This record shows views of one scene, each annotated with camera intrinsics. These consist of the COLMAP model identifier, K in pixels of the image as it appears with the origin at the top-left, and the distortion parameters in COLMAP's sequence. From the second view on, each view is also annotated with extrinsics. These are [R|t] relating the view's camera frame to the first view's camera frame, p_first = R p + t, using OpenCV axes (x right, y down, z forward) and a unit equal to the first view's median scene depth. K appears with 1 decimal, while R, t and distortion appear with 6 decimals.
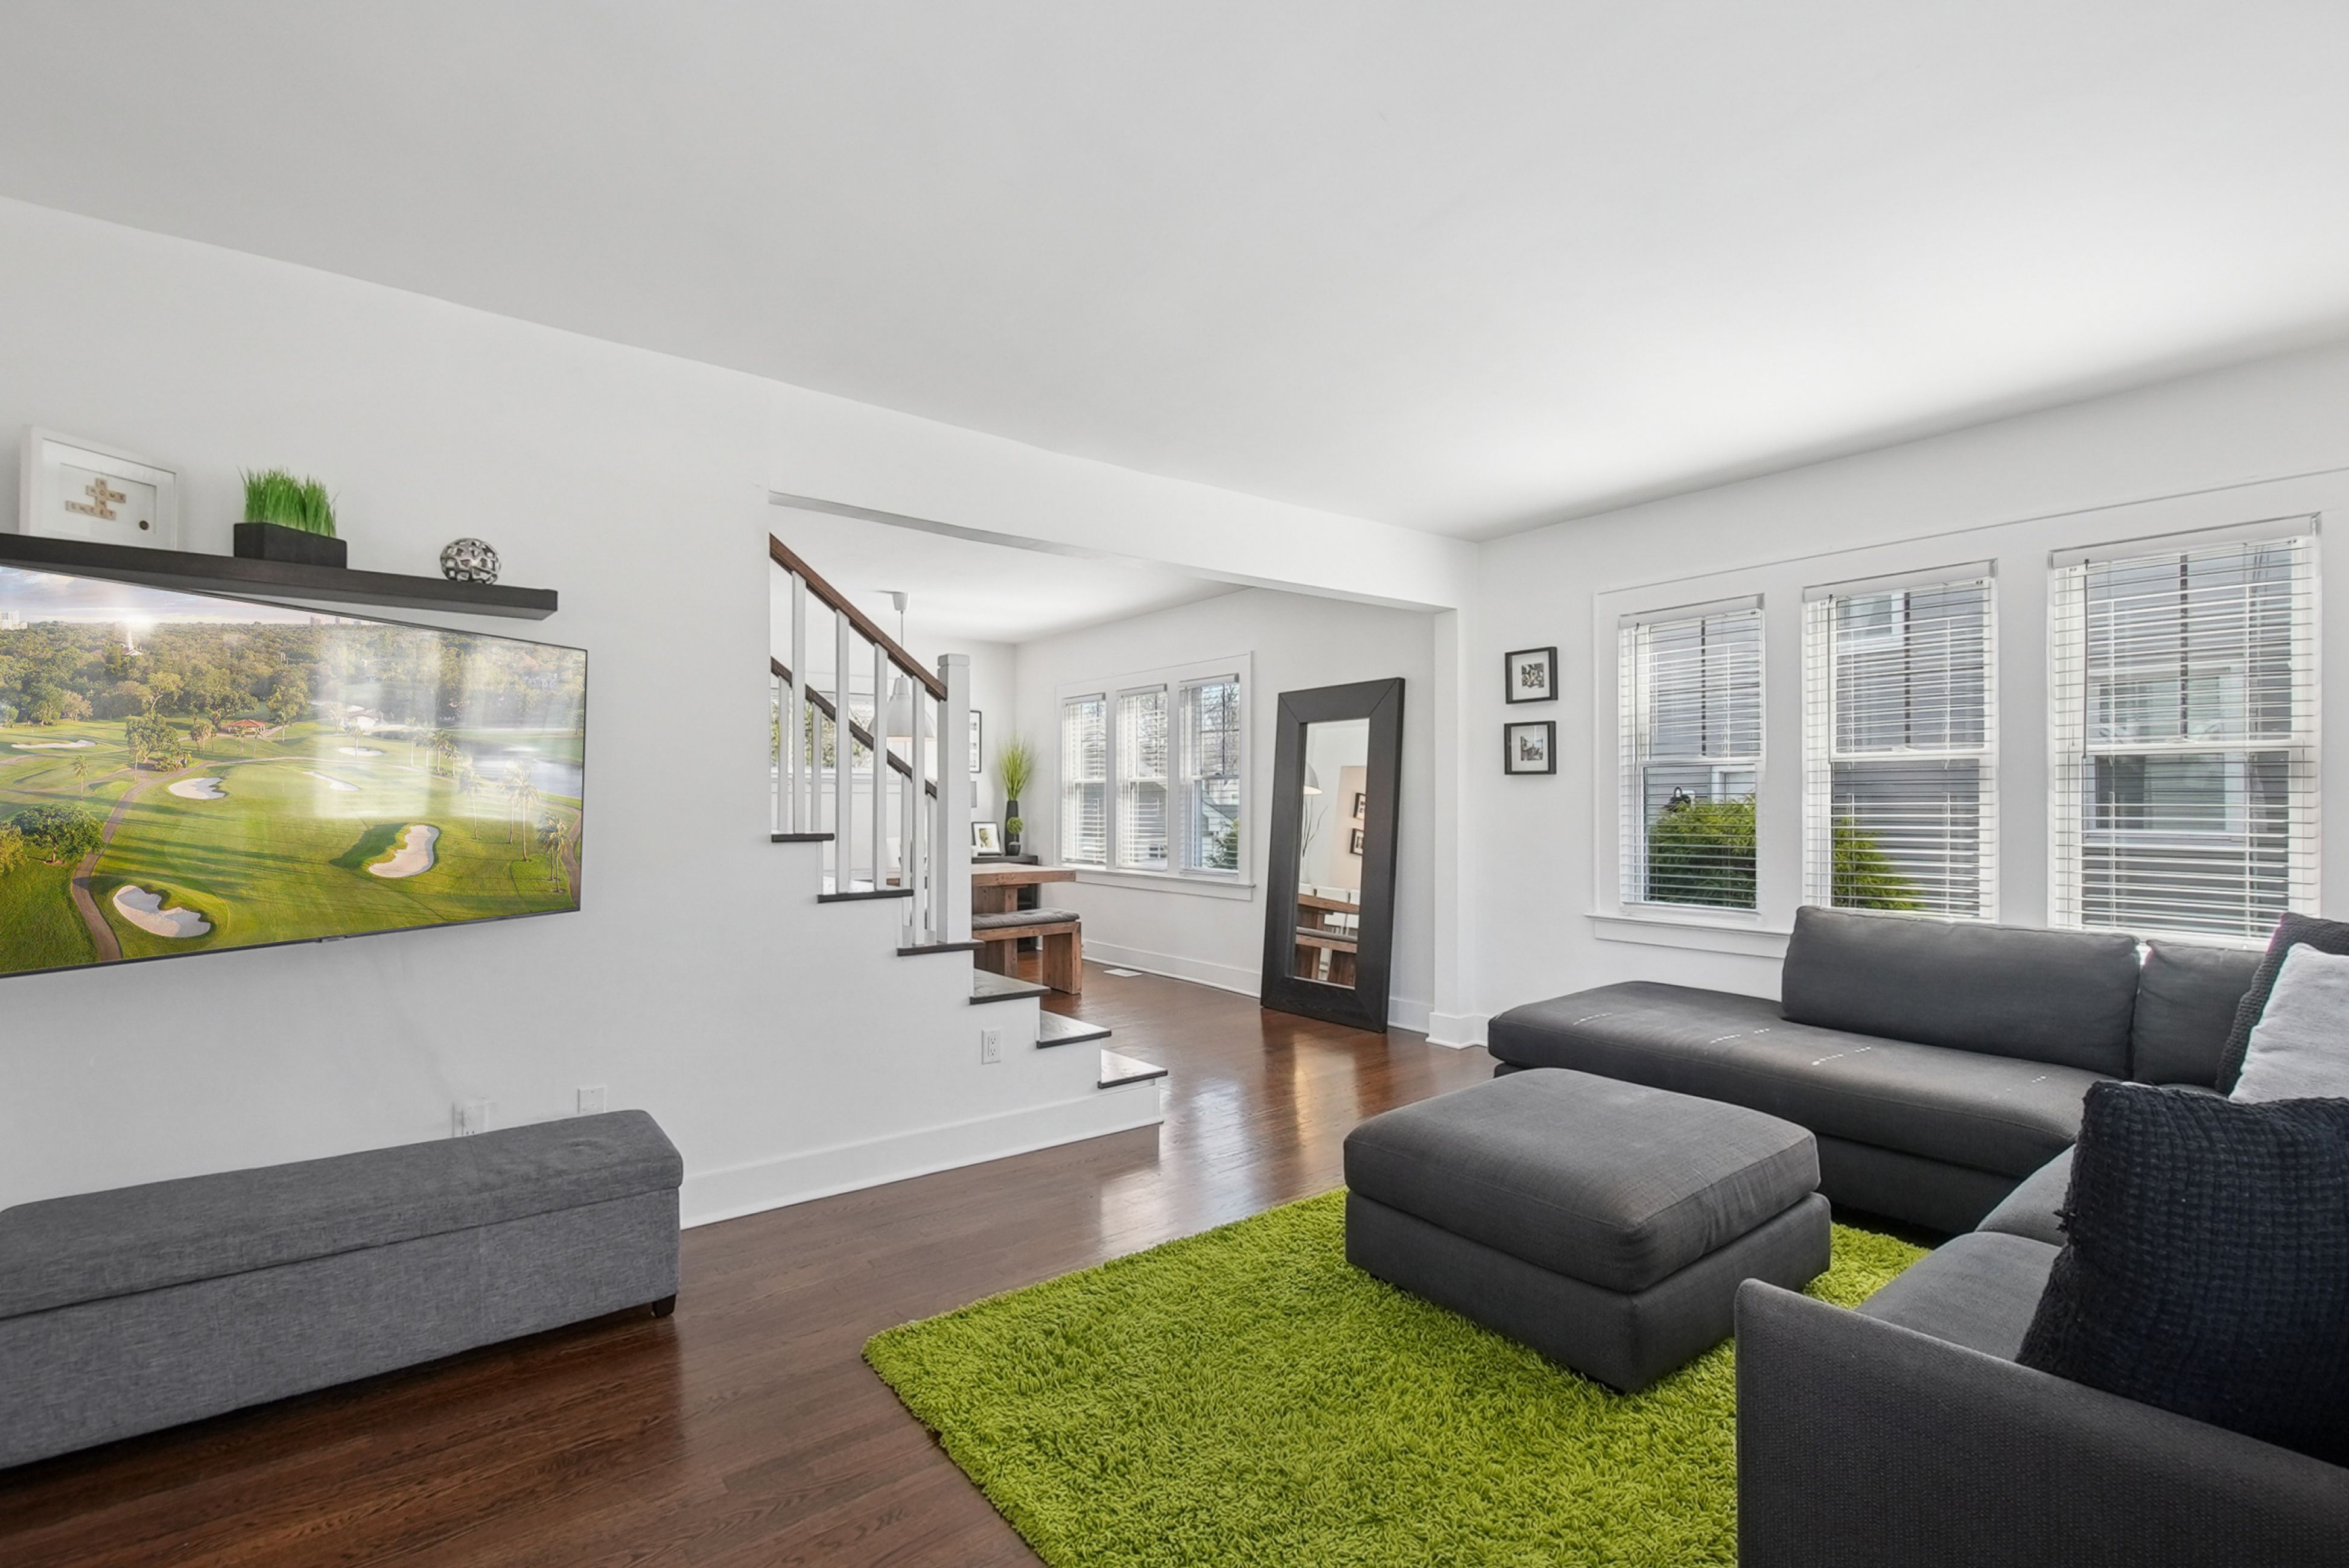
lens RADIAL K [[1051.6, 0, 1170.7], [0, 1051.6, 791.9], [0, 0, 1]] dist [0.001988, 0.000387]
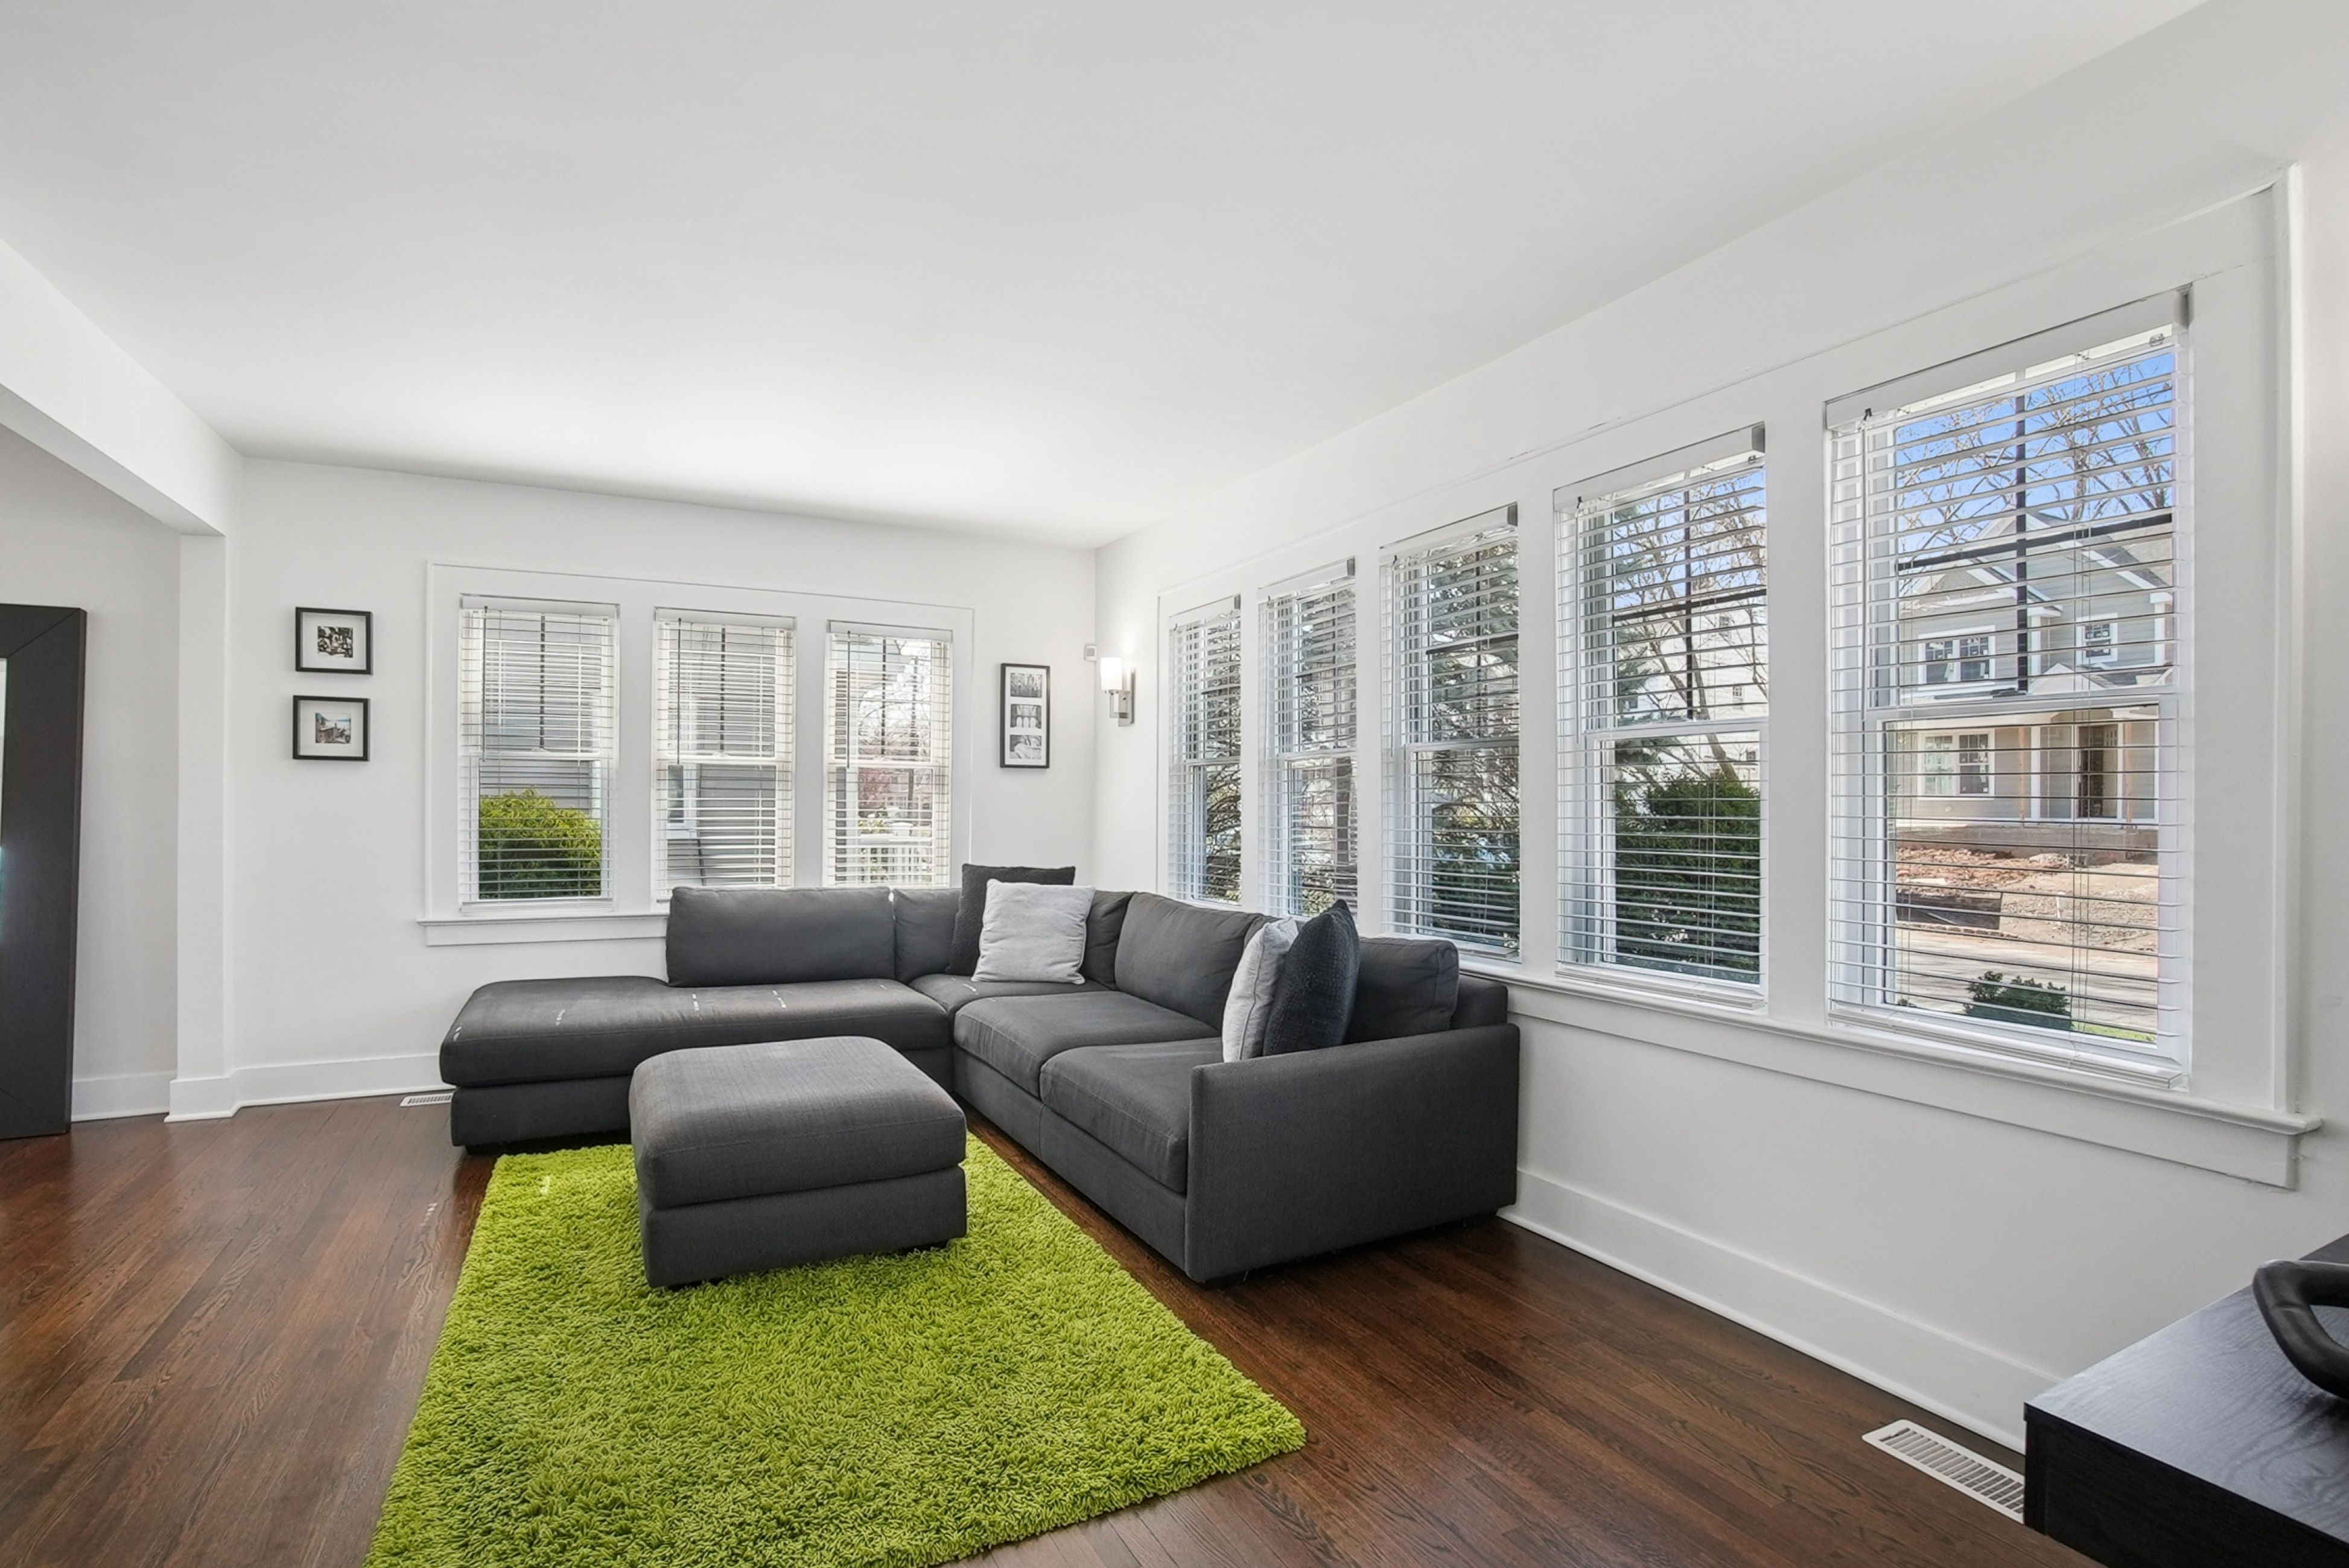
lens RADIAL K [[1051.6, 0, 1164.4], [0, 1051.6, 794.2], [0, 0, 1]] dist [0.001988, 0.000387]
pose [[0.232305, 0.009345, 0.972598, -0.315565], [-0.018602, 0.999814, -0.005164, 0.002173], [-0.972465, -0.016892, 0.232436, 0.171823]]
